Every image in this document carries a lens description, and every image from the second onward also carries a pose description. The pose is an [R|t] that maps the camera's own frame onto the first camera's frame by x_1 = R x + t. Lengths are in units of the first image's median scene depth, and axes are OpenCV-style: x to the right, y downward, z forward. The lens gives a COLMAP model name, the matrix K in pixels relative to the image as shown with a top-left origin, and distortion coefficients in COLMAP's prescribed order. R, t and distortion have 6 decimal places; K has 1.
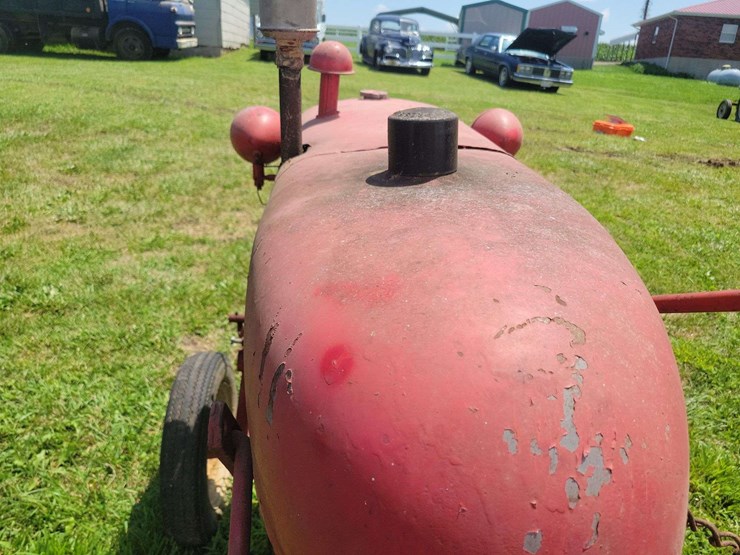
lens RADIAL K [[562.9, 0, 372.9], [0, 562.9, 279.3], [0, 0, 1]] dist [0.044302, -0.036175]
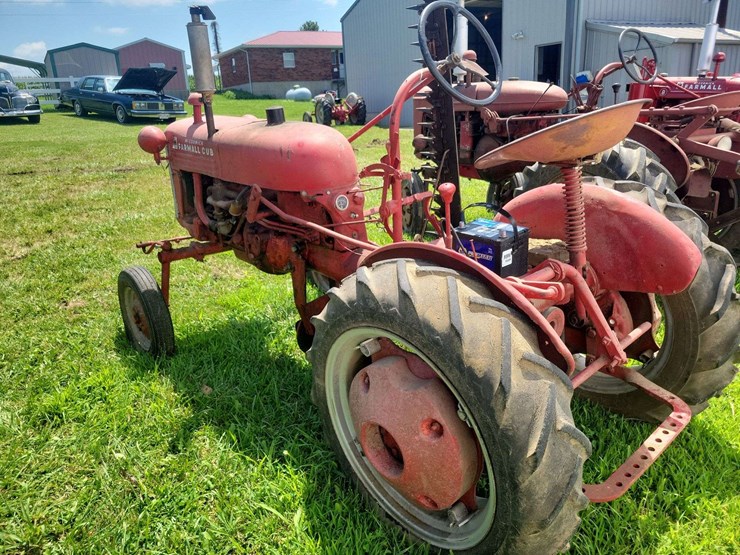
lens RADIAL K [[562.9, 0, 368.3], [0, 562.9, 274.1], [0, 0, 1]] dist [0.044302, -0.036175]
pose [[0.790470, -0.278106, 0.545723, -0.152887], [0.309762, 0.950150, 0.035521, 0.067051], [-0.528398, 0.140966, 0.837212, -0.195308]]
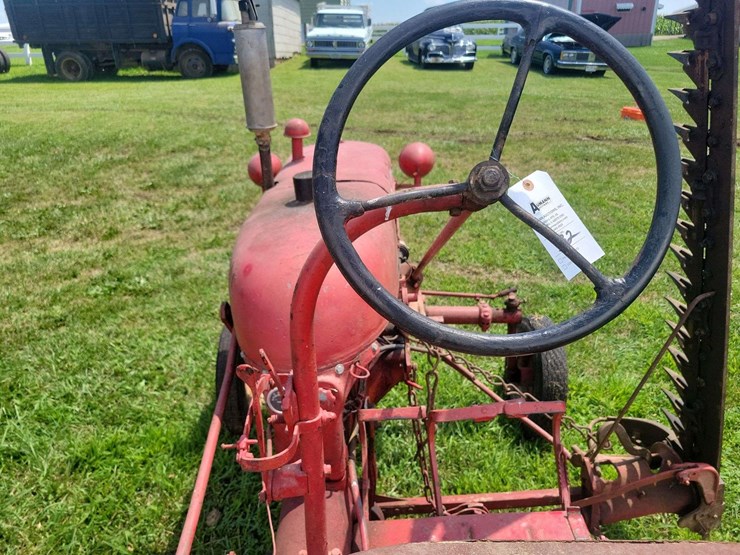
lens RADIAL K [[562.9, 0, 373.0], [0, 562.9, 273.9], [0, 0, 1]] dist [0.044302, -0.036175]
pose [[0.993077, -0.038484, -0.110980, 0.046847], [0.038632, 0.999253, -0.000818, 0.009670], [0.110929, -0.003475, 0.993822, -0.098330]]
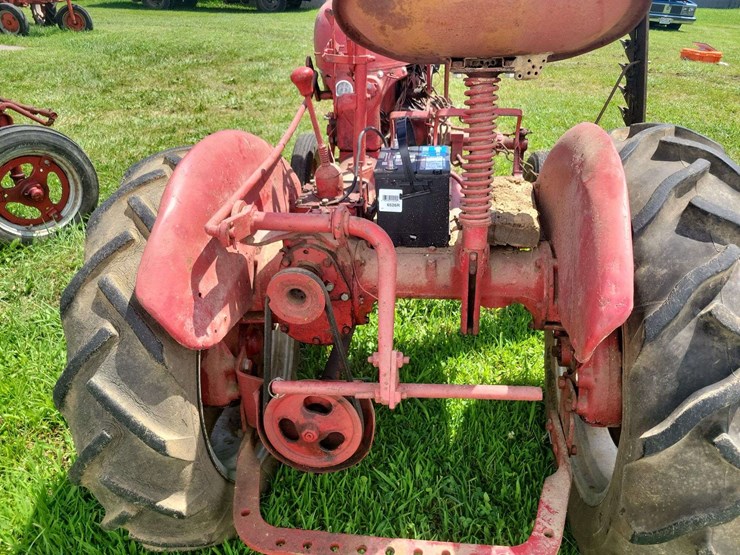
lens RADIAL K [[562.9, 0, 382.3], [0, 562.9, 266.0], [0, 0, 1]] dist [0.044302, -0.036175]
pose [[0.981167, 0.049352, -0.186753, 0.069726], [-0.039377, 0.997612, 0.056750, 0.099112], [0.189107, -0.048327, 0.980766, -0.189425]]
